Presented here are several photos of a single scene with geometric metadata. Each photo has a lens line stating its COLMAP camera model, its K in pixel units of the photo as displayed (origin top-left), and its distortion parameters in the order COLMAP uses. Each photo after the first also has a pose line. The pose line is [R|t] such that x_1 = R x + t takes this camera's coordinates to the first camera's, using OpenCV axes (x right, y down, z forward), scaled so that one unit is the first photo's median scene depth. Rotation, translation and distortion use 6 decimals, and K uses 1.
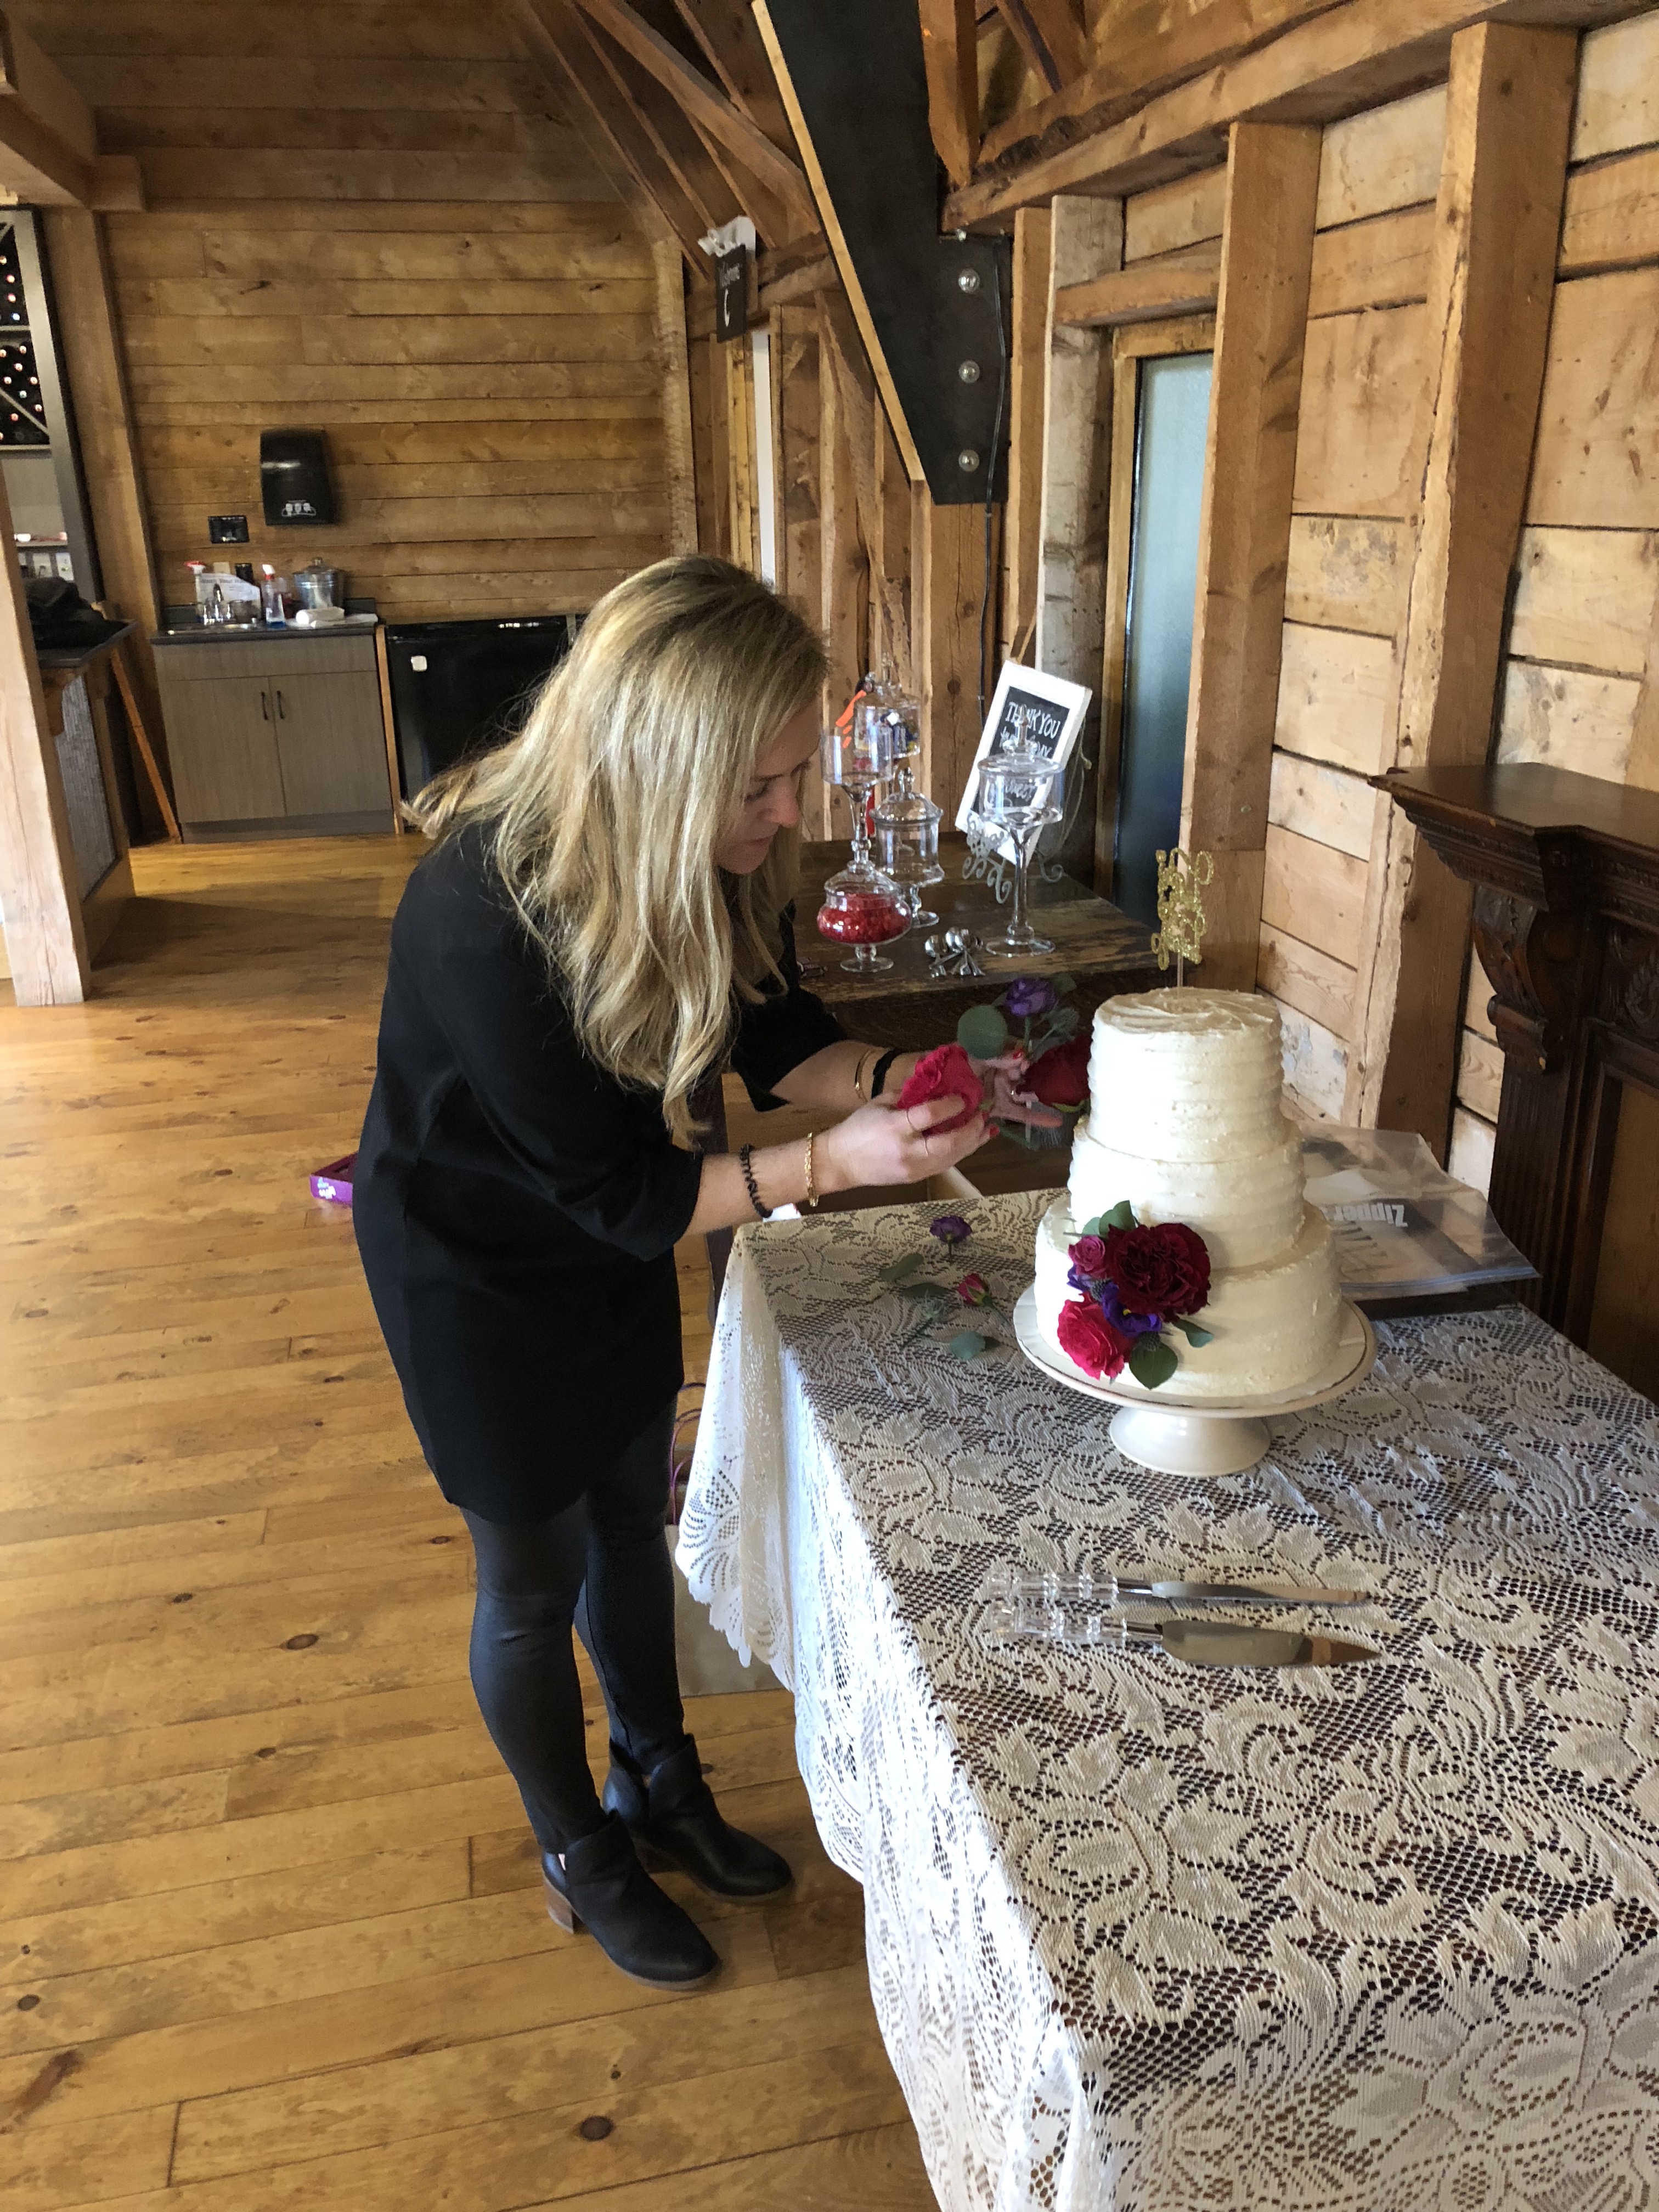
lens RADIAL K [[1817.7, 0, 832.8], [0, 1817.7, 1127.0], [0, 0, 1]] dist [0.025800, -0.004767]
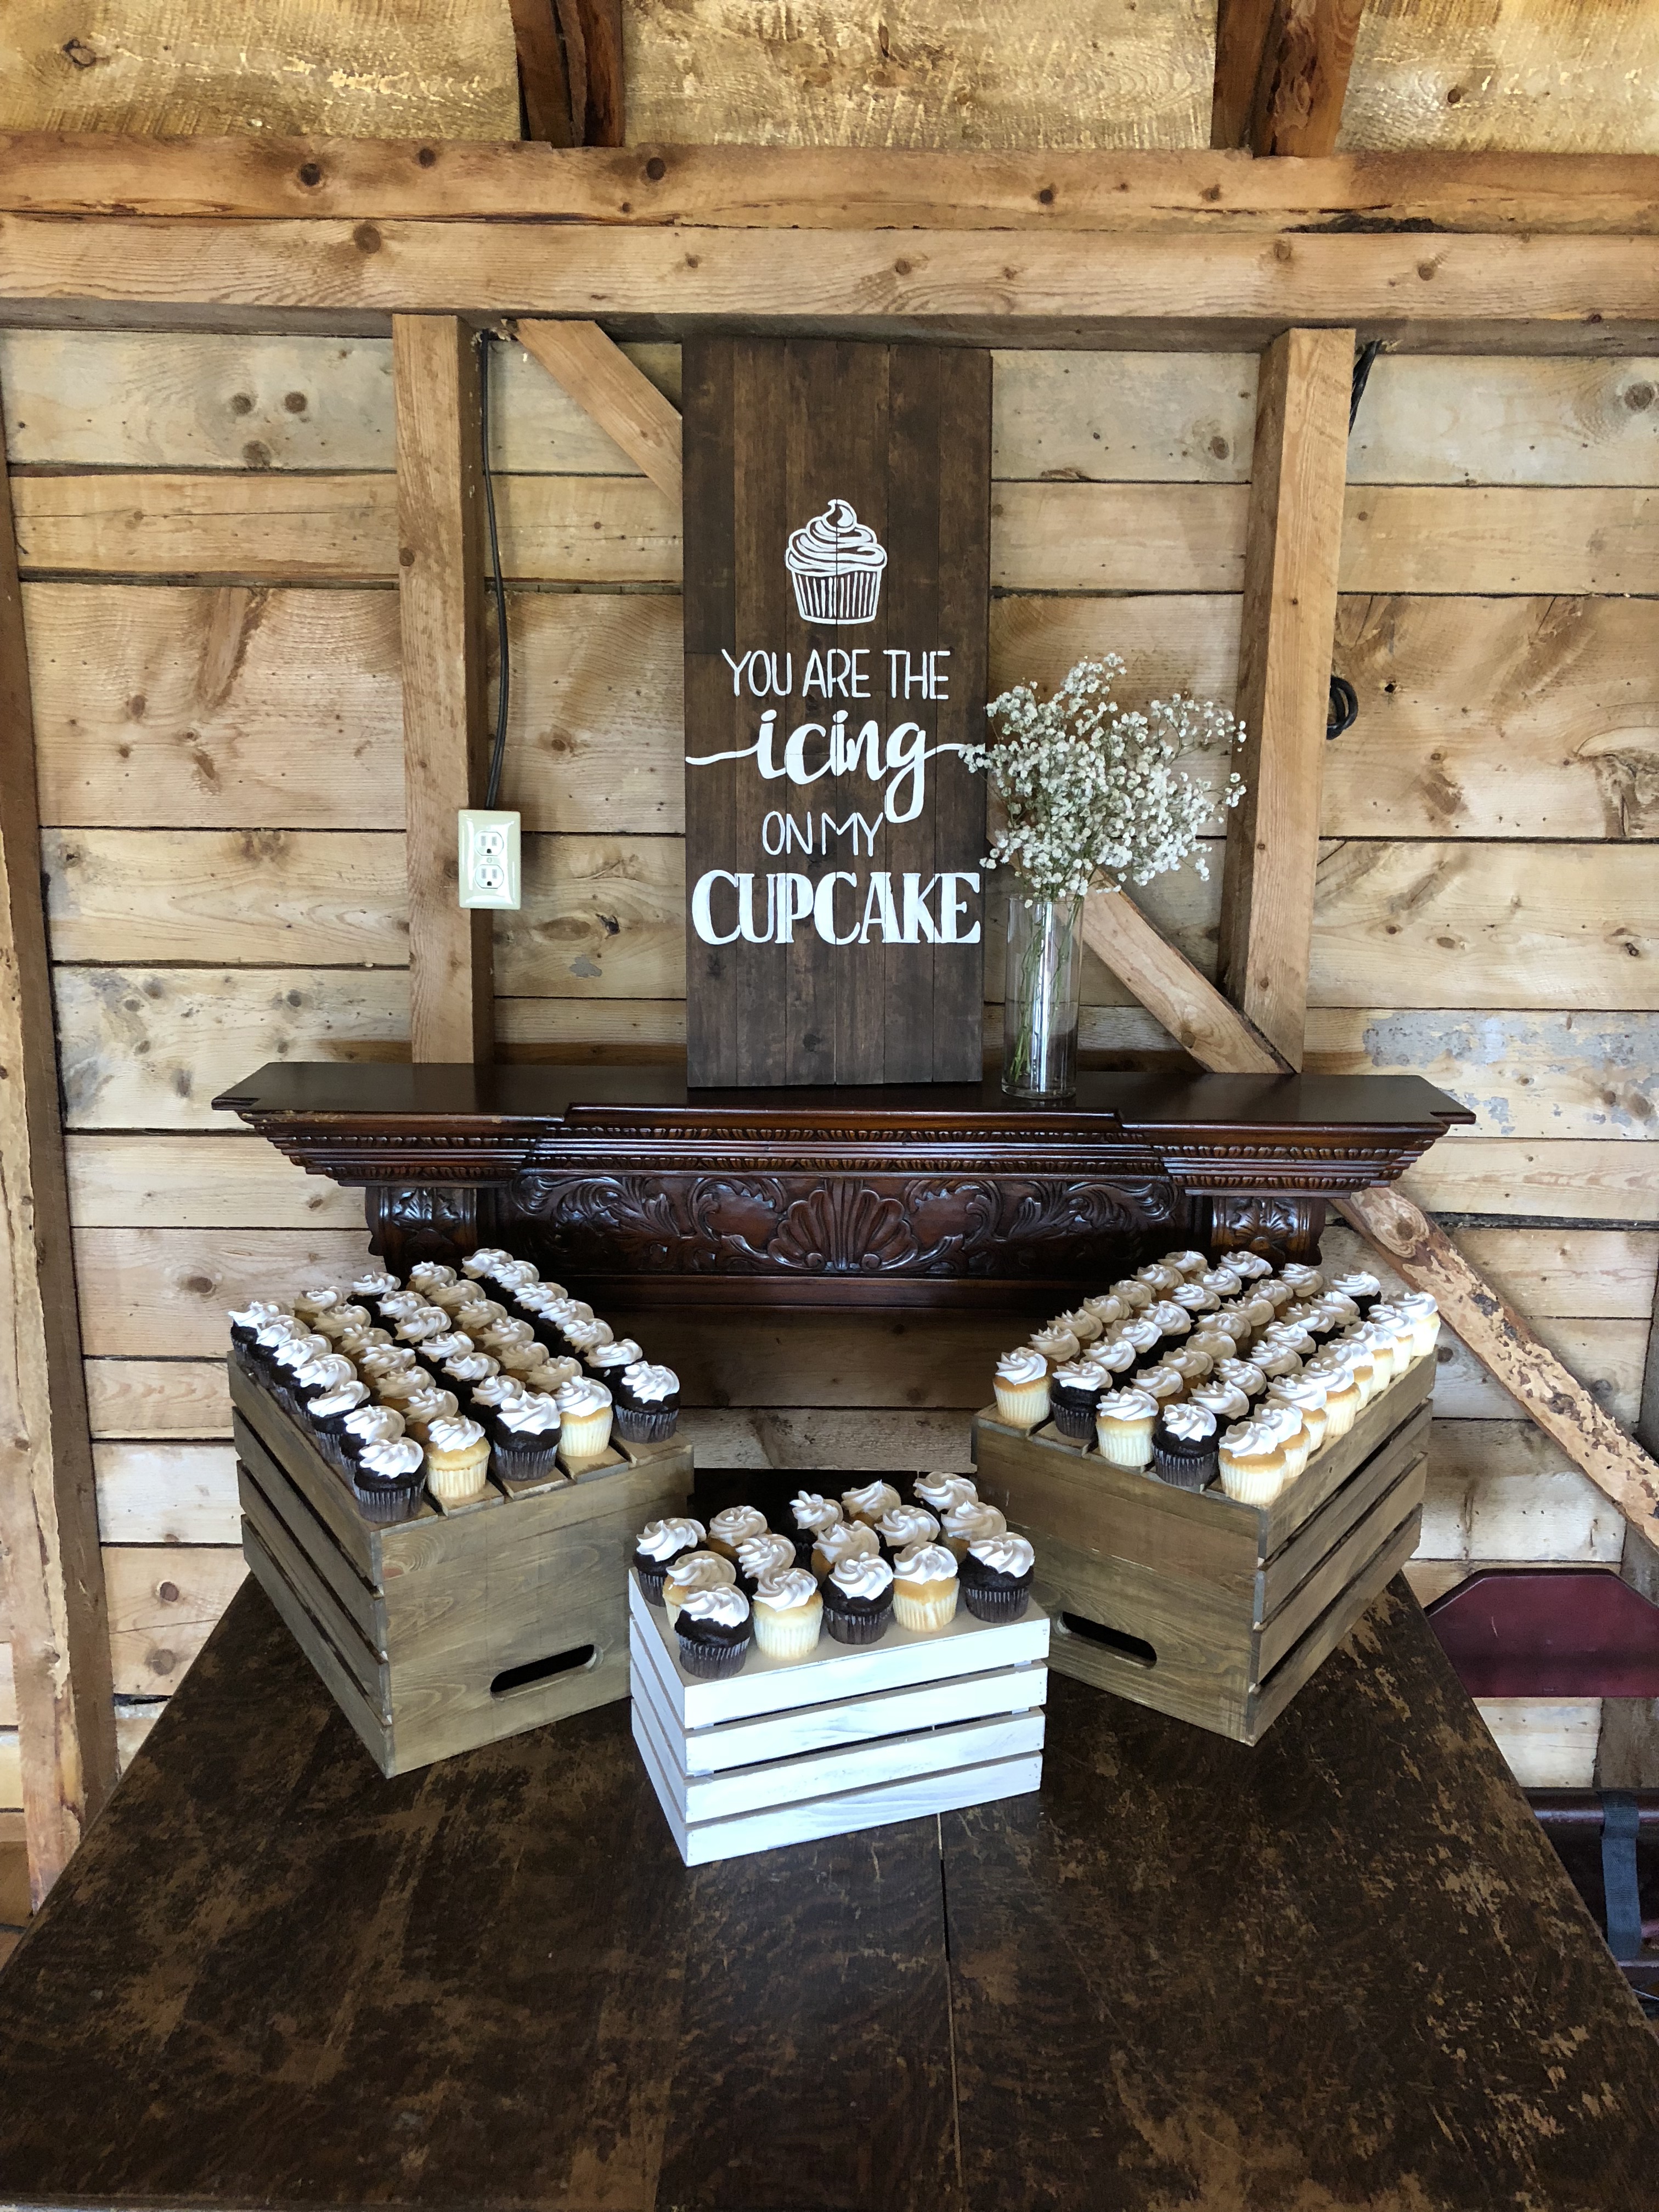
lens RADIAL K [[1817.7, 0, 847.9], [0, 1817.7, 1104.5], [0, 0, 1]] dist [0.025800, -0.004767]
pose [[0.221783, -0.224622, 0.948872, -0.471759], [0.321355, 0.935579, 0.146364, -0.215096], [-0.920621, 0.272464, 0.279679, 0.428409]]
